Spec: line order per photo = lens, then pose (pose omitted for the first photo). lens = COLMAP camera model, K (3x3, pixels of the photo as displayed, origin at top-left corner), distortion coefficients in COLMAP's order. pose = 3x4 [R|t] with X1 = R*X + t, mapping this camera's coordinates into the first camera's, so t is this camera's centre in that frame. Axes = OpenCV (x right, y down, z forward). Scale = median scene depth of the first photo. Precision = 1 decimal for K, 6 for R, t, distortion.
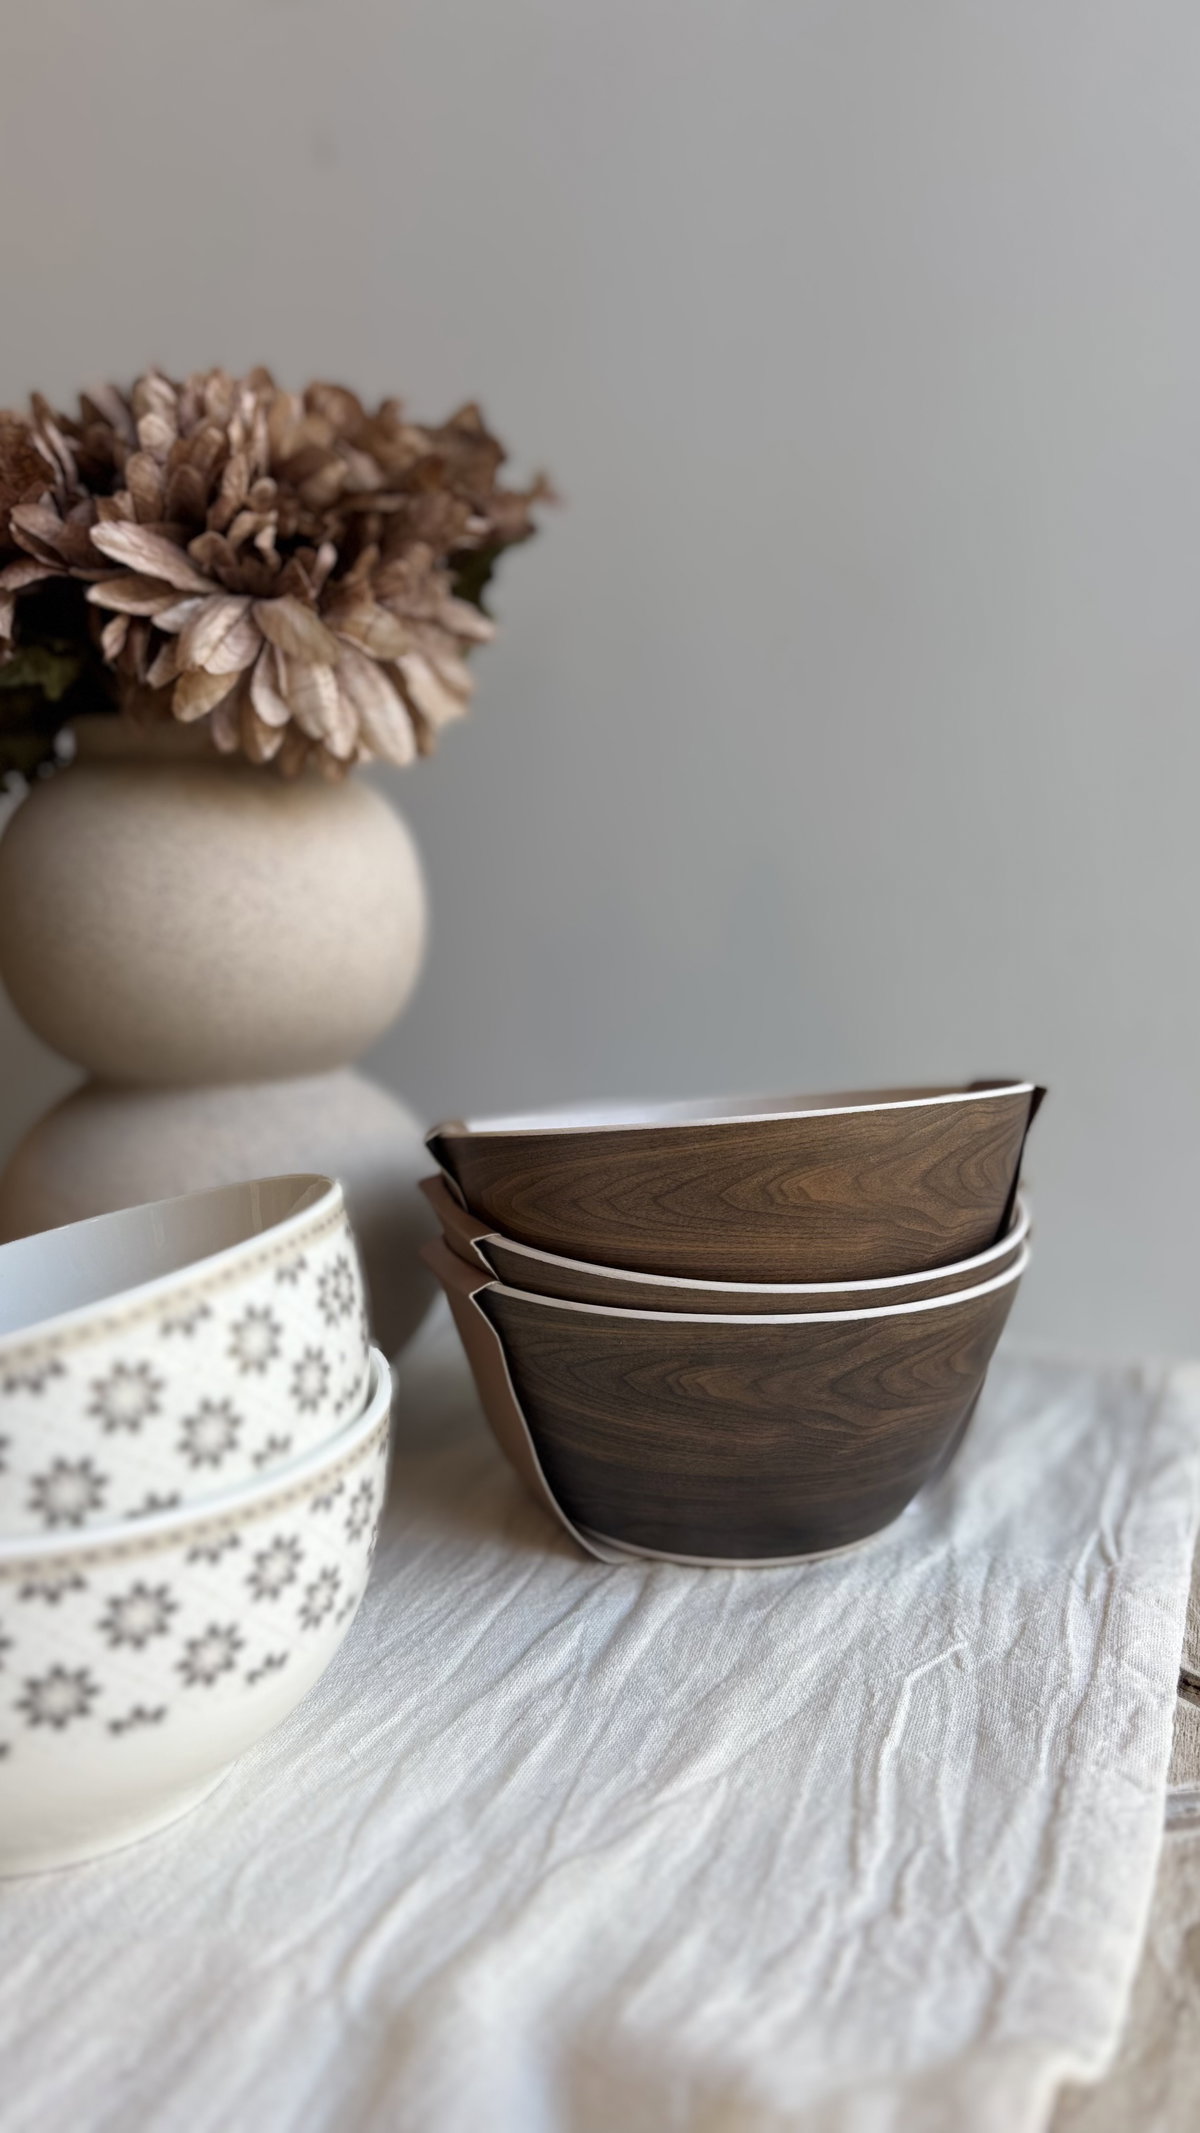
lens RADIAL K [[1578.6, 0, 607.1], [0, 1578.6, 1027.1], [0, 0, 1]] dist [-0.003124, 0.008036]
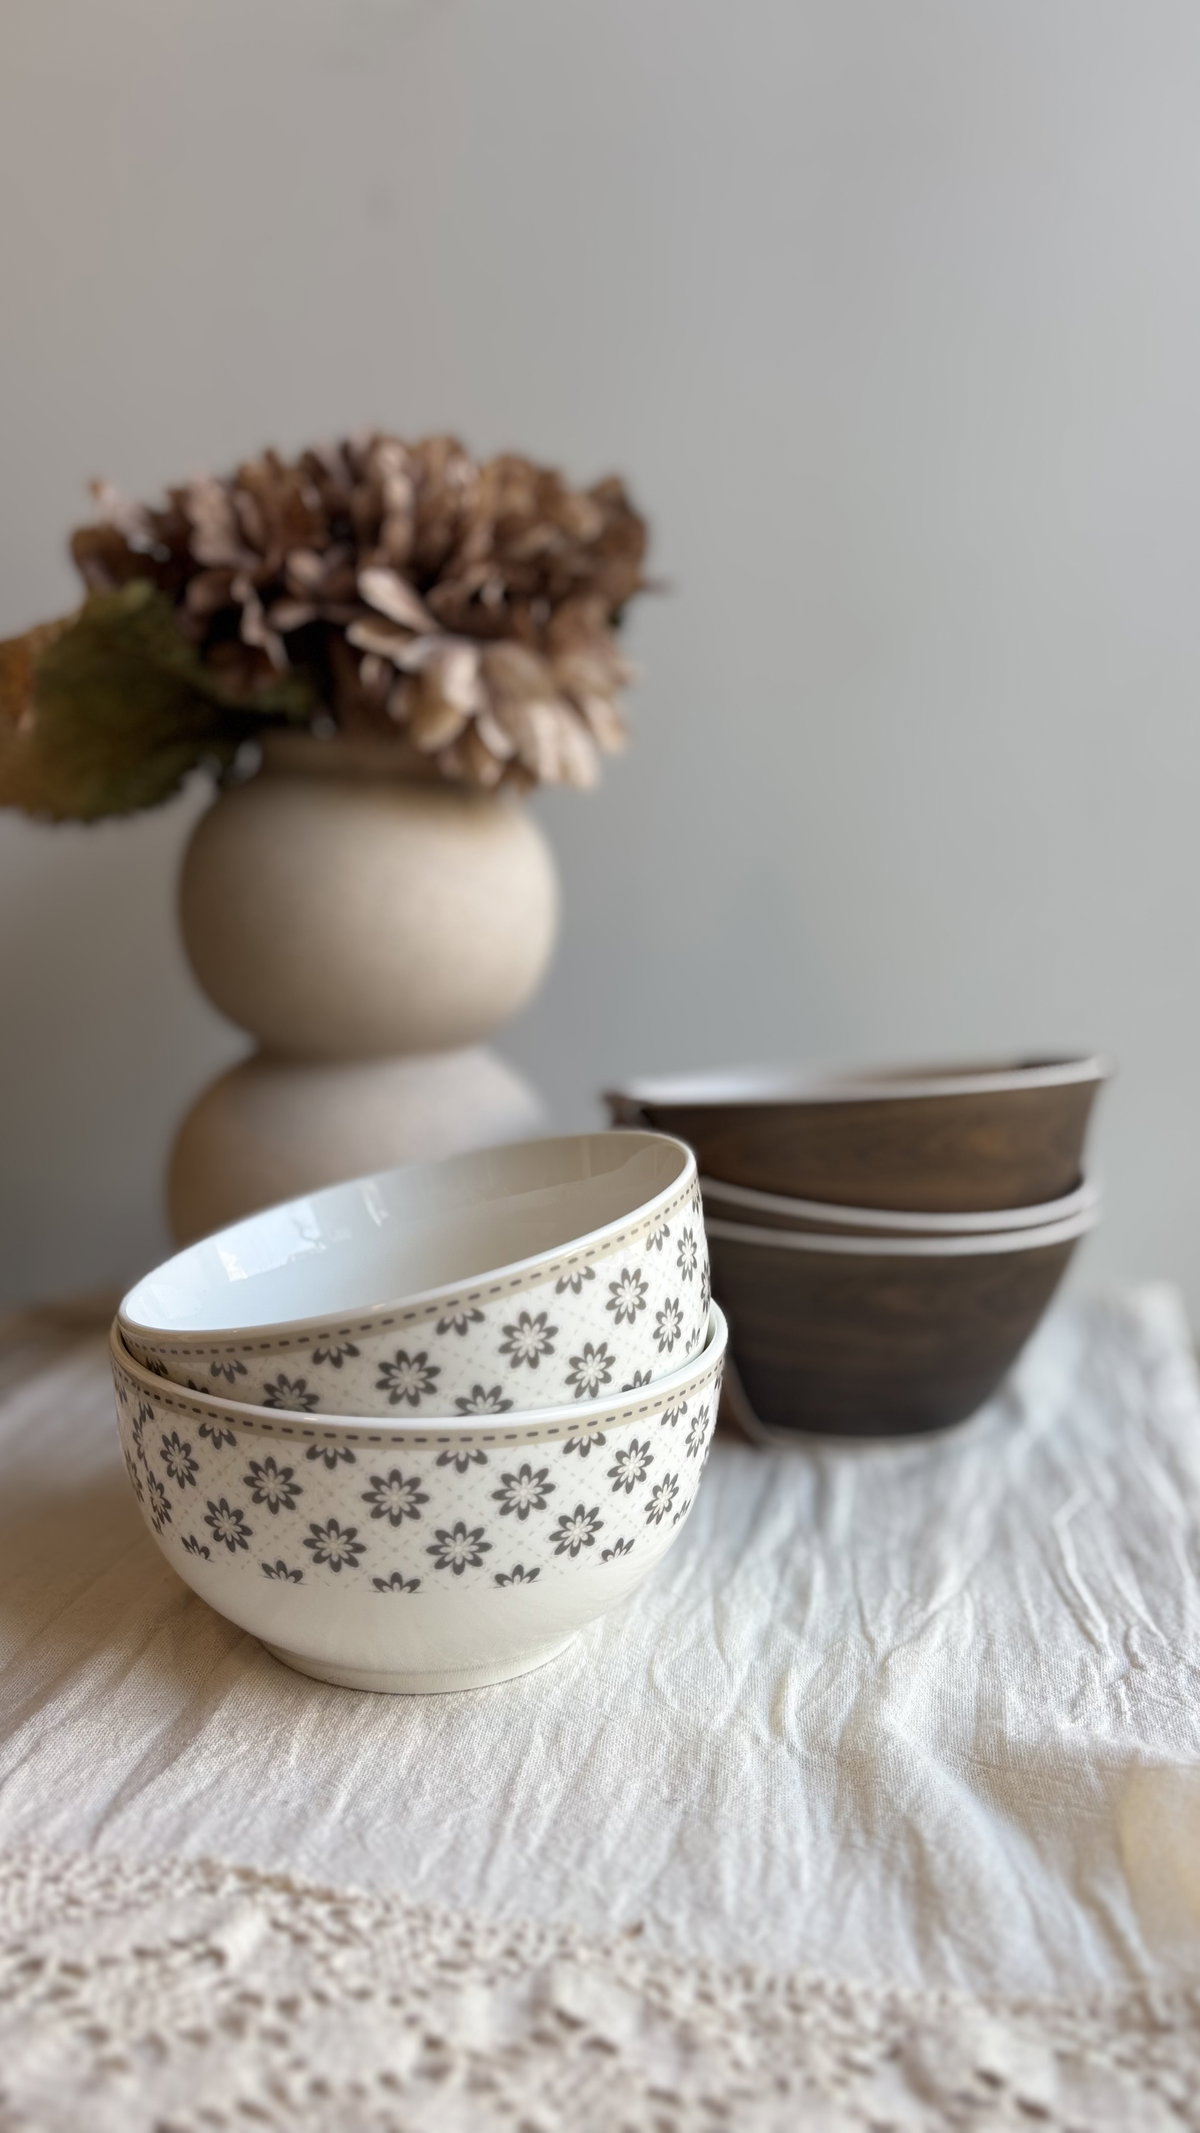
lens RADIAL K [[1533.1, 0, 600.0], [0, 1533.1, 1066.5], [0, 0, 1]] dist [-0.003692, -0.000305]
pose [[0.985556, 0.000492, 0.169350, -0.440422], [-0.005082, 0.999631, 0.026671, 0.012301], [-0.169274, -0.027146, 0.985195, -0.178621]]
